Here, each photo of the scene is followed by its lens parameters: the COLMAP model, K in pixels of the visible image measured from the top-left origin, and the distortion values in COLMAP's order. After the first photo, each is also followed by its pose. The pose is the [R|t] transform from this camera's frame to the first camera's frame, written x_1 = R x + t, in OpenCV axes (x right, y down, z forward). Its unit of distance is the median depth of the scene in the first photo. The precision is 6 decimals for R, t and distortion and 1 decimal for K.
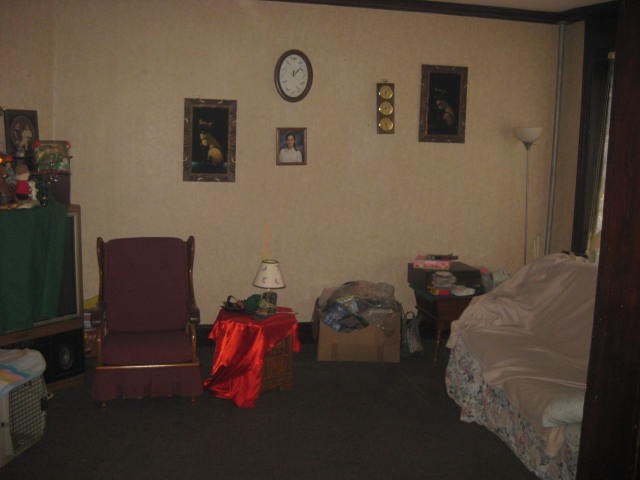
lens RADIAL K [[681.2, 0, 320.0], [0, 681.2, 240.0], [0, 0, 1]] dist [-0.180413, 0.105355]
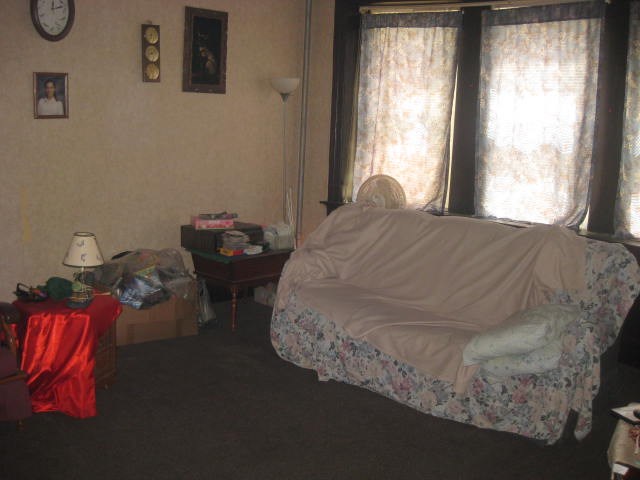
lens RADIAL K [[681.2, 0, 320.0], [0, 681.2, 240.0], [0, 0, 1]] dist [-0.180413, 0.105355]
pose [[0.827326, -0.094620, 0.553696, -0.234122], [0.064850, 0.995209, 0.073171, -0.001028], [-0.557967, -0.024629, 0.829498, 0.154410]]
